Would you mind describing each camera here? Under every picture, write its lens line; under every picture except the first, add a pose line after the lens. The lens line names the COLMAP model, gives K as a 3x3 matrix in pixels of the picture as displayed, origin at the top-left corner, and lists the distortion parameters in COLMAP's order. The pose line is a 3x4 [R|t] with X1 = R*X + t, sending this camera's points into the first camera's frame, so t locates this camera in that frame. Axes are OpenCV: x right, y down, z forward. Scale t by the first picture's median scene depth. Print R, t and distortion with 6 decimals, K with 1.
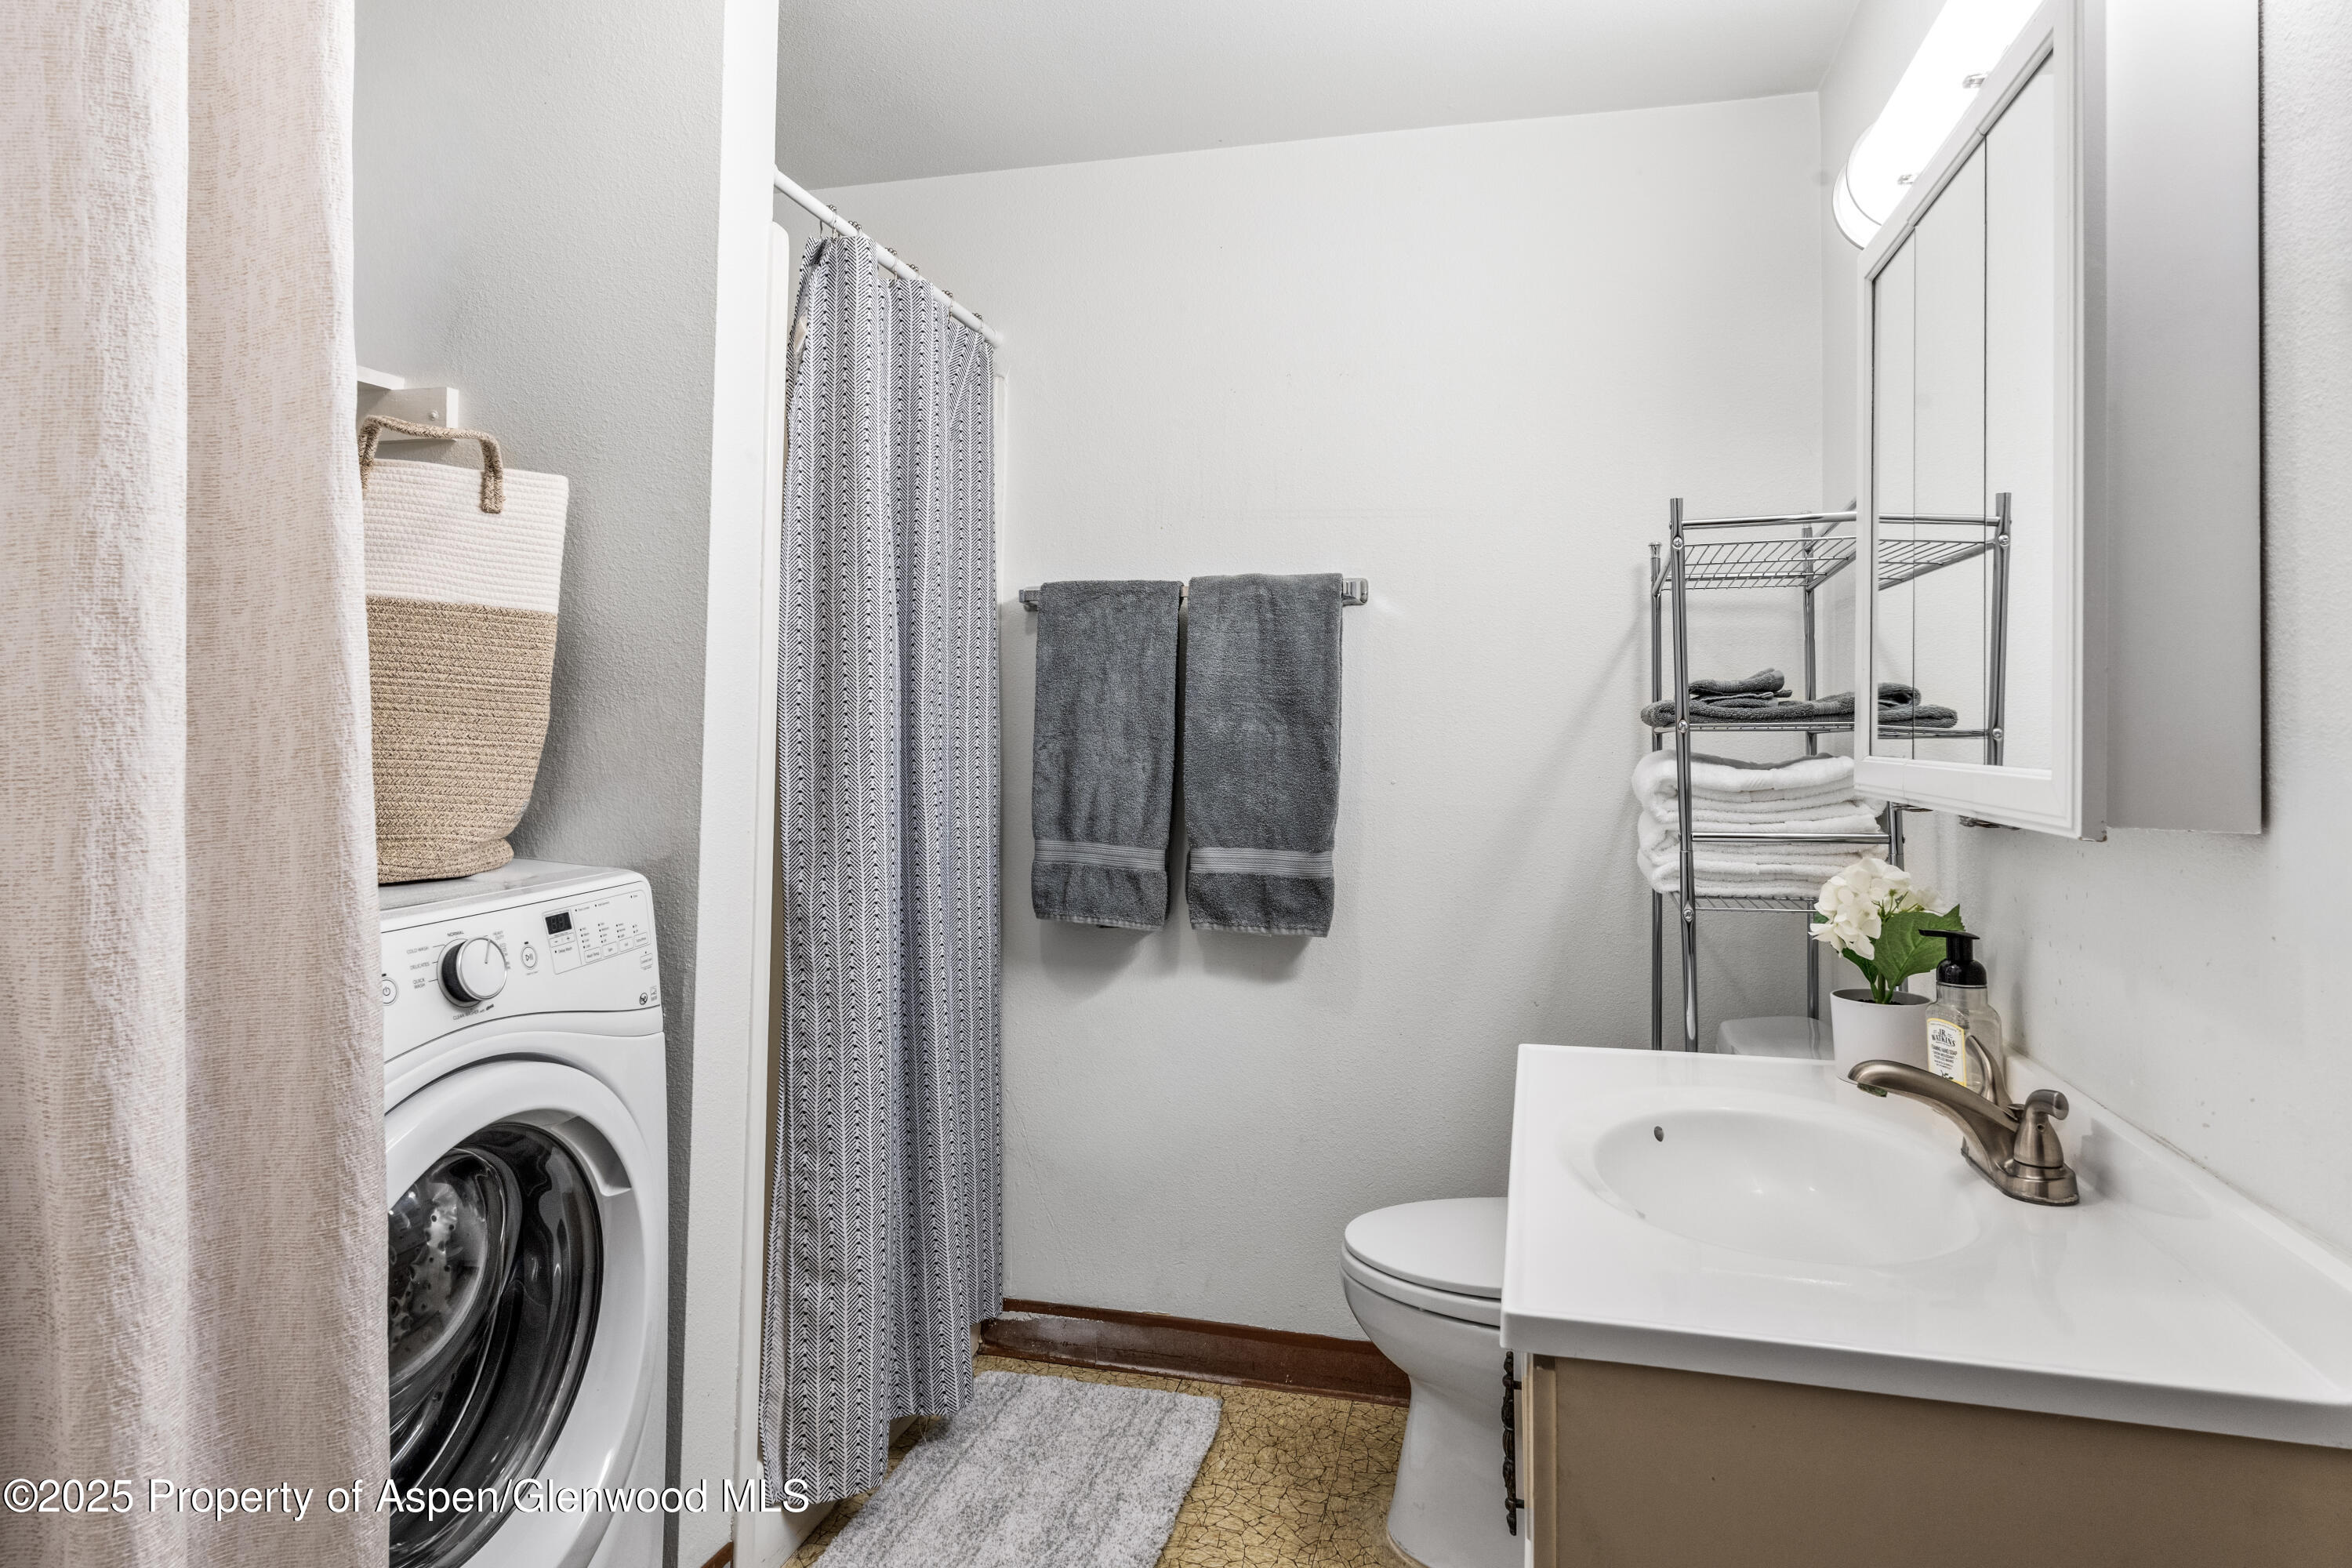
lens RADIAL K [[1344.9, 0, 1161.2], [0, 1344.9, 711.7], [0, 0, 1]] dist [0.007253, 0.001510]
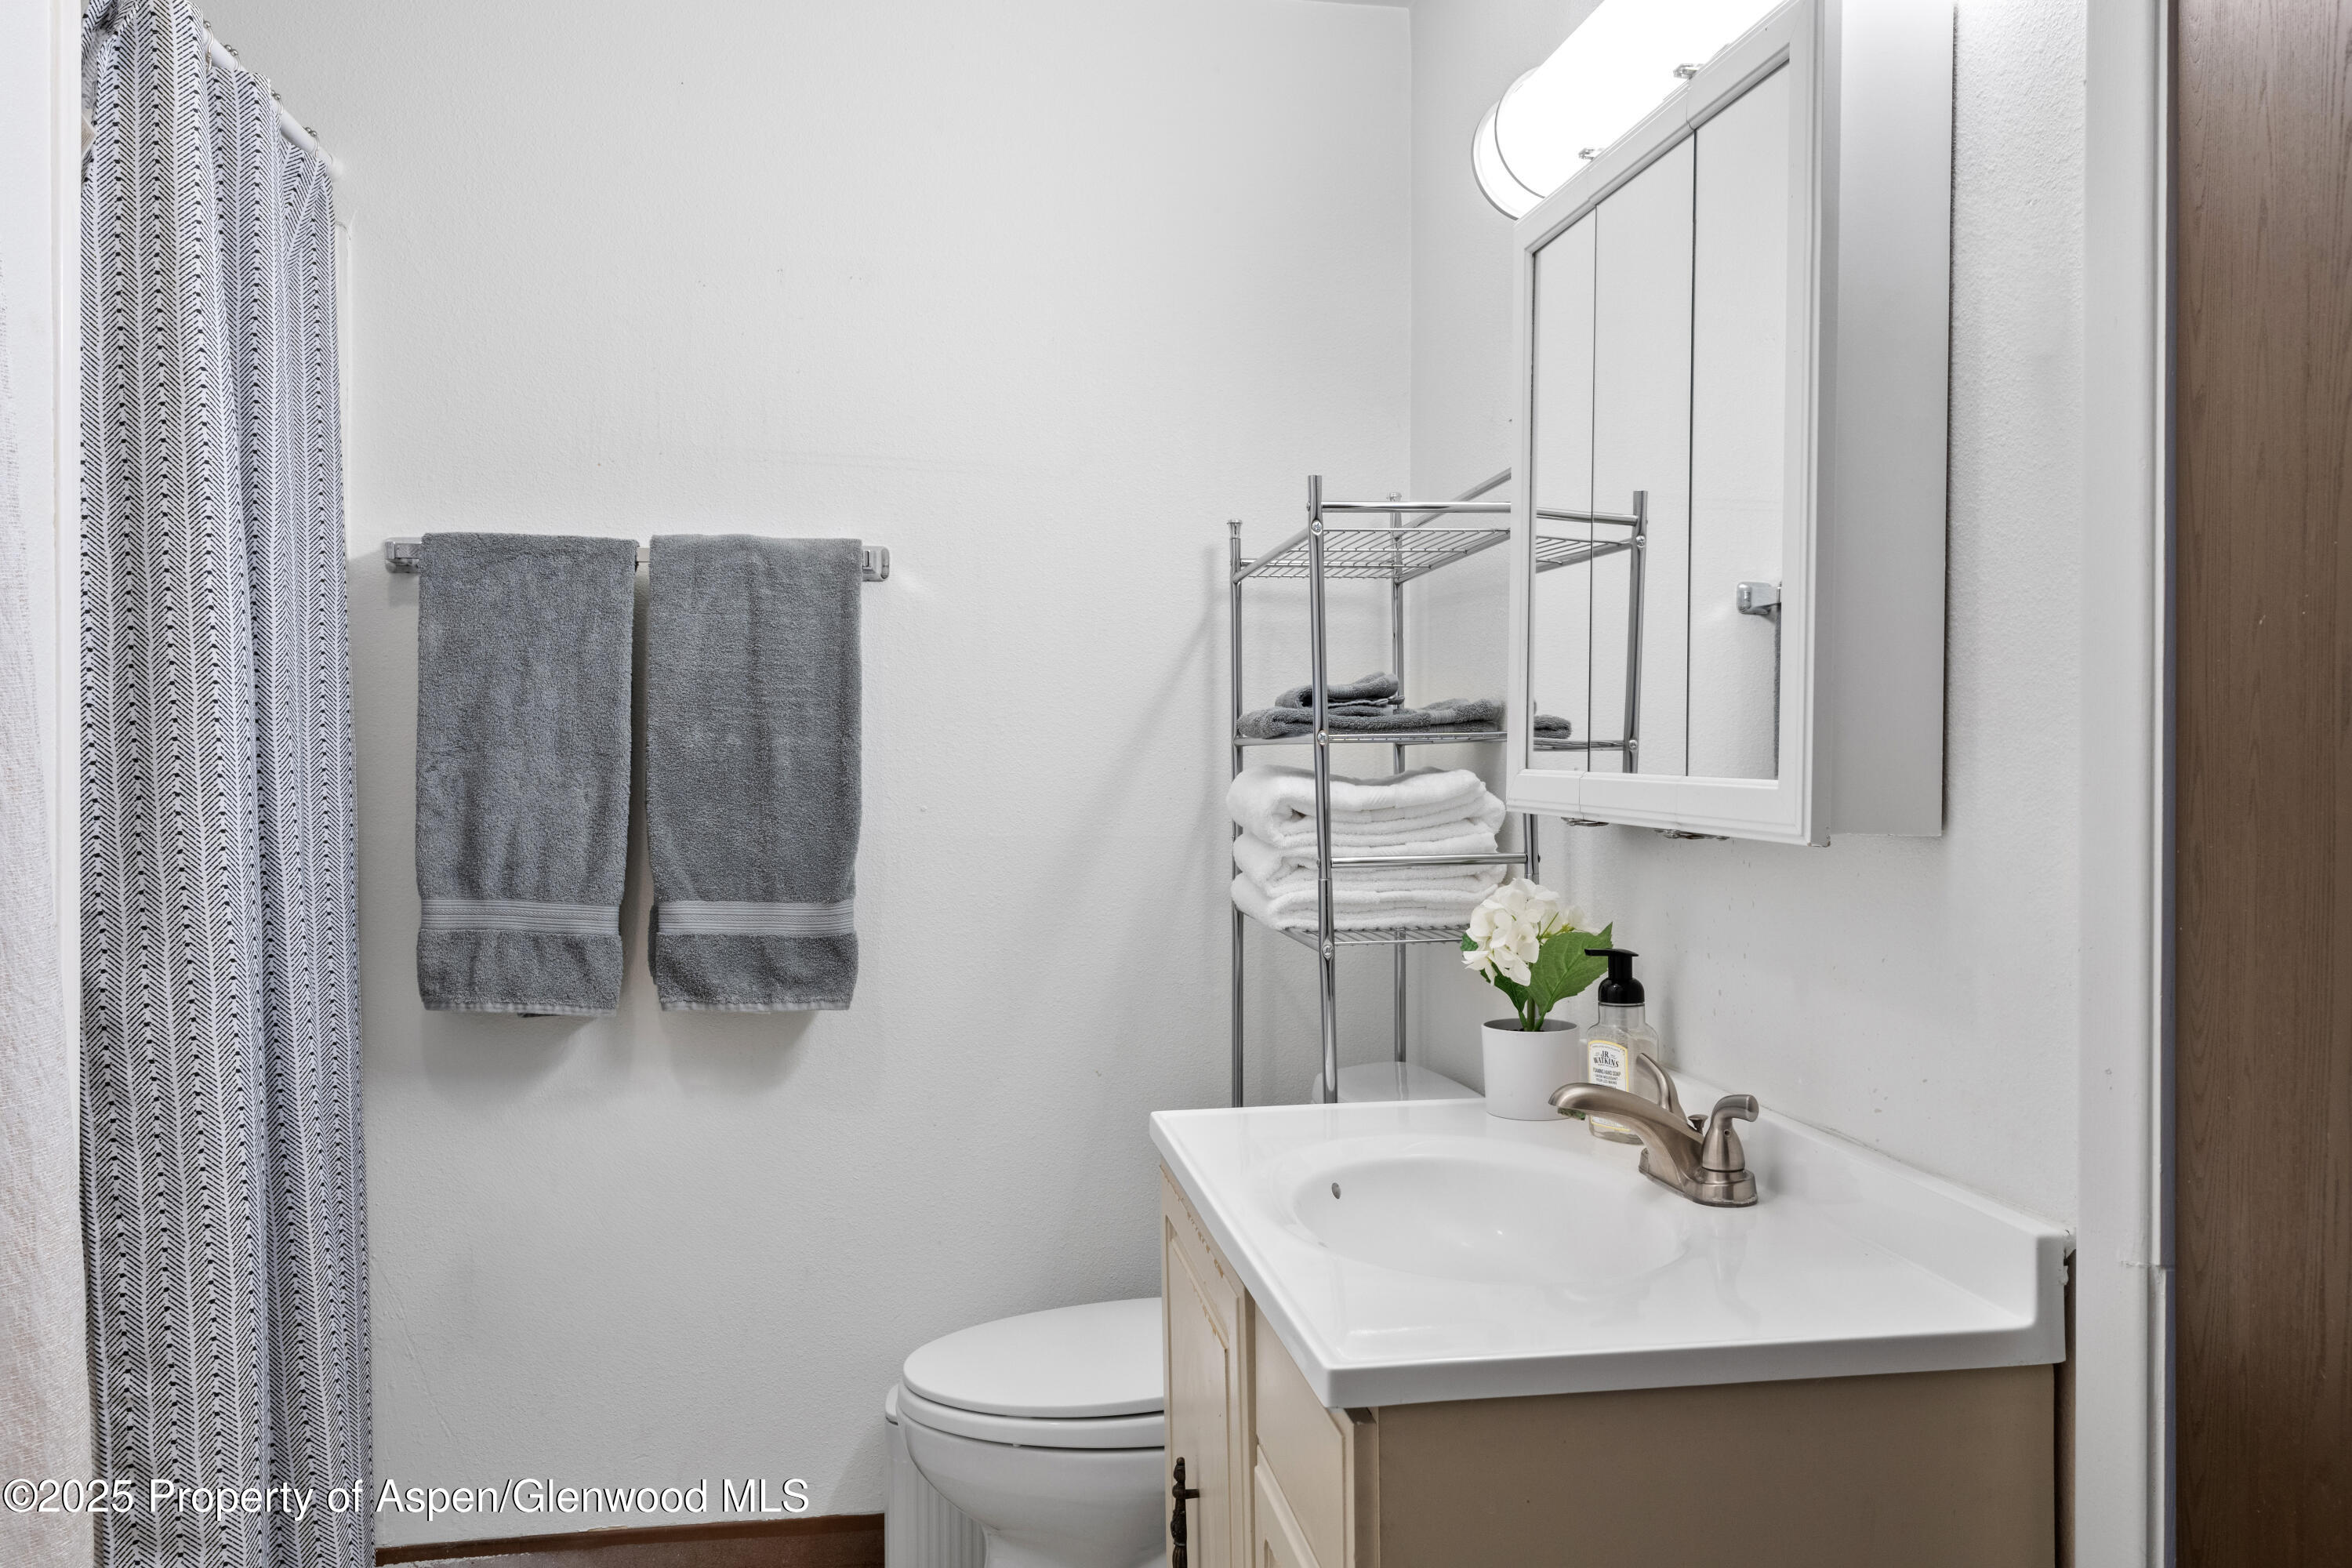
lens RADIAL K [[1813.2, 0, 1177.5], [0, 1813.2, 797.8], [0, 0, 1]] dist [0.014355, 0.000648]
pose [[0.913187, -0.014615, 0.407280, -0.148614], [-0.003191, 0.999070, 0.043006, -0.000351], [-0.407529, -0.040572, 0.912290, -0.035017]]
